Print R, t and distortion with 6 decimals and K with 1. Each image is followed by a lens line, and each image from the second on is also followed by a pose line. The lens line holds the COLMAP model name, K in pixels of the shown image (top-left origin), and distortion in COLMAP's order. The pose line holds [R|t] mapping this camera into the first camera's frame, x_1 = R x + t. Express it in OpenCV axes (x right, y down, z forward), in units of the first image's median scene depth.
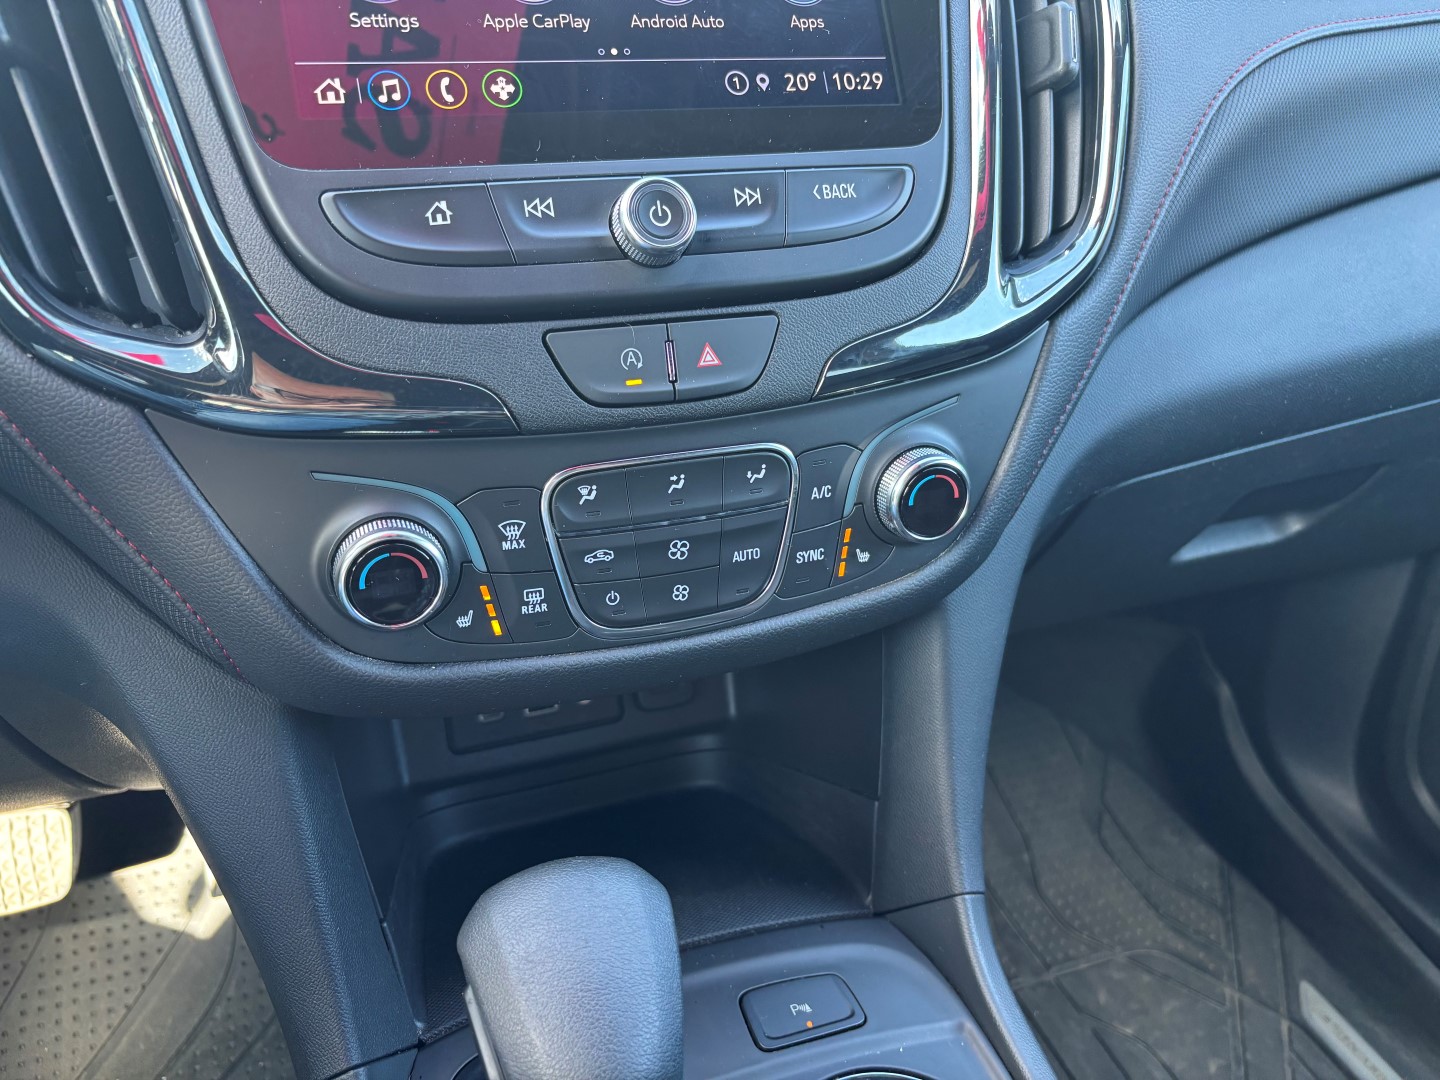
lens RADIAL K [[1075.5, 0, 727.1], [0, 1075.5, 538.6], [0, 0, 1]] dist [0.041793, -0.057192]
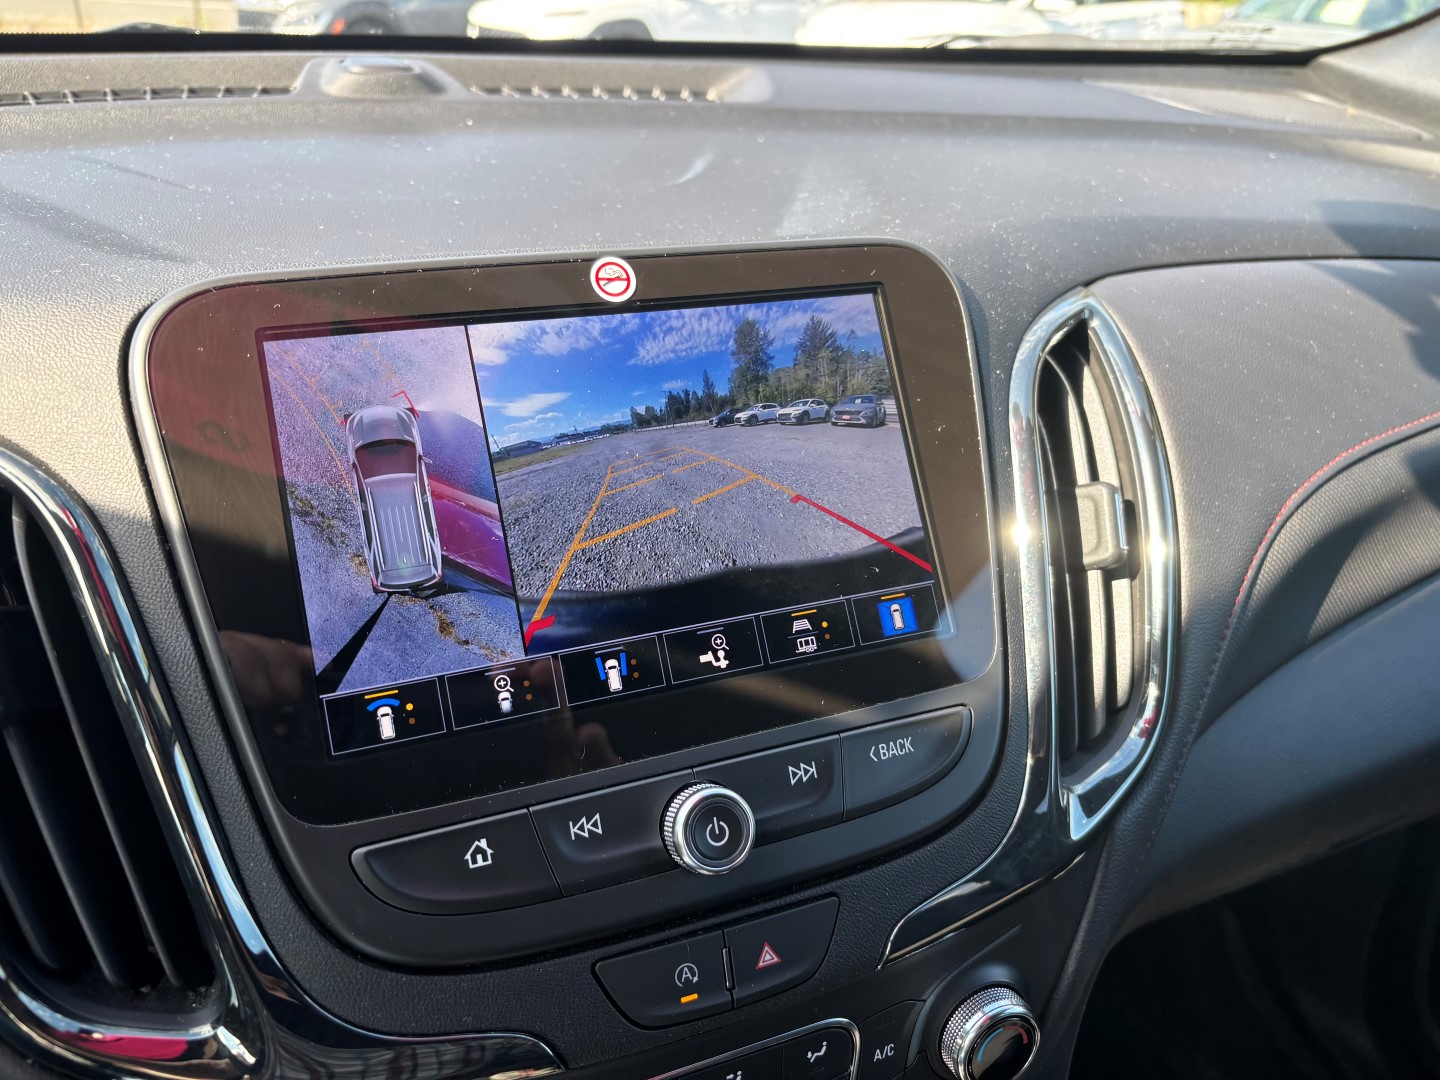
lens RADIAL K [[1075.5, 0, 720.2], [0, 1075.5, 553.9], [0, 0, 1]] dist [0.041793, -0.057192]
pose [[0.999246, -0.024338, 0.030247, -0.076528], [0.025751, 0.998553, -0.047221, -0.465432], [-0.029054, 0.047964, 0.998426, 0.059237]]
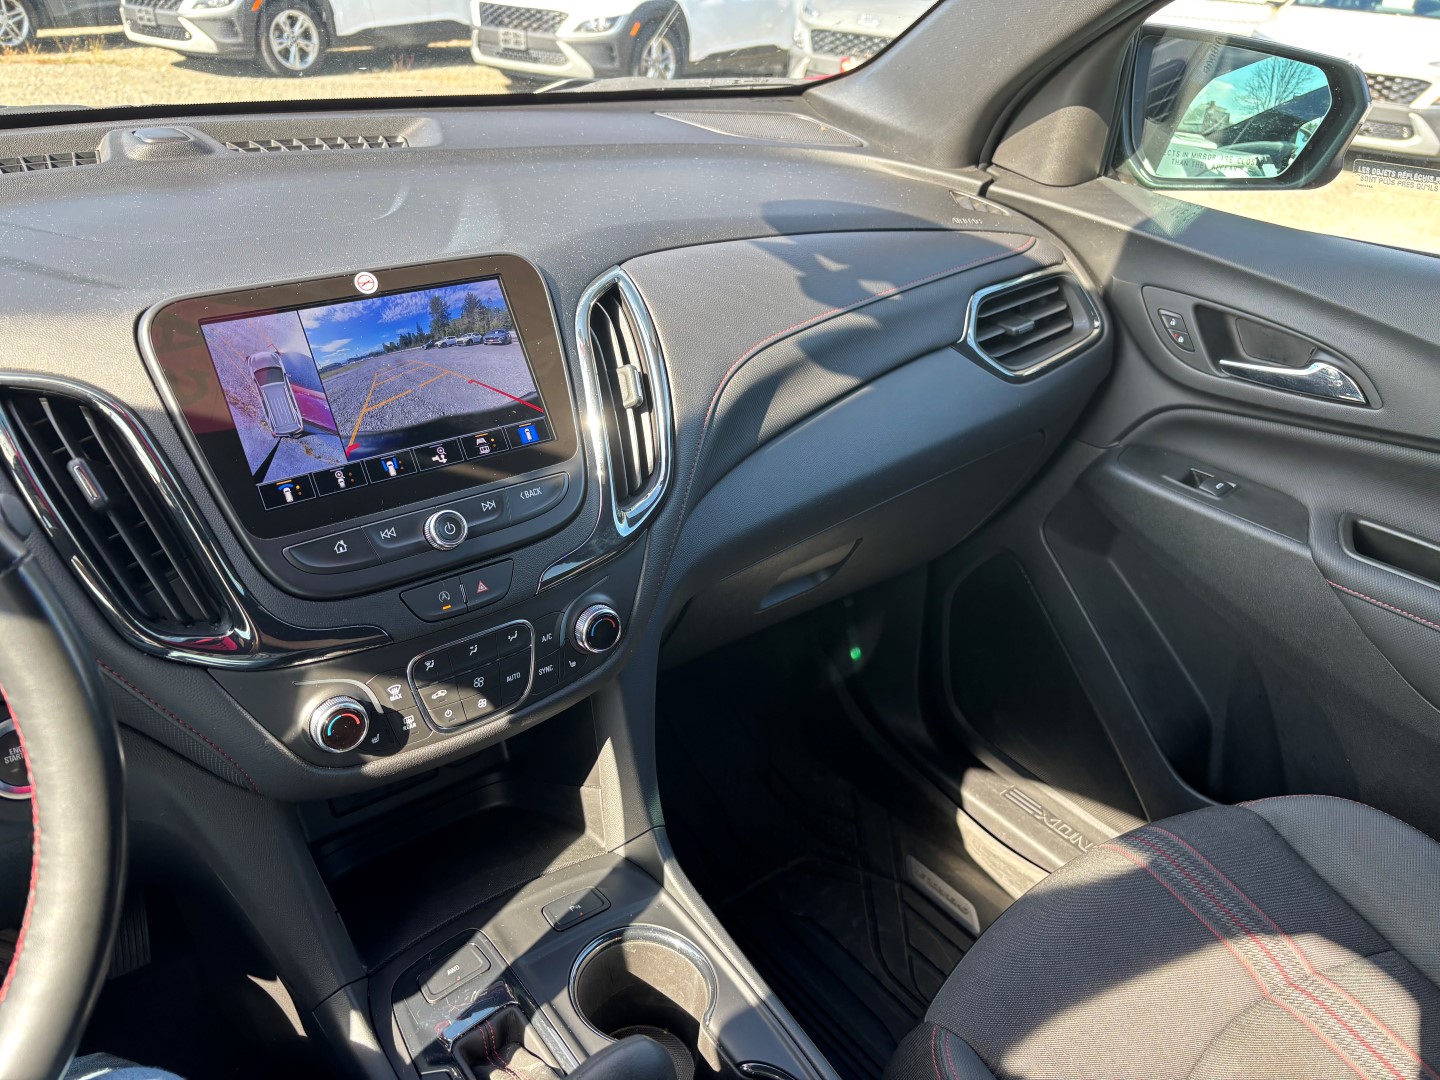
lens RADIAL K [[1075.5, 0, 720.1], [0, 1075.5, 538.3], [0, 0, 1]] dist [0.041793, -0.057192]
pose [[0.955591, -0.149476, 0.253974, -0.088678], [0.153555, 0.988133, 0.003806, -0.196979], [-0.251529, 0.035362, 0.967203, -1.073100]]
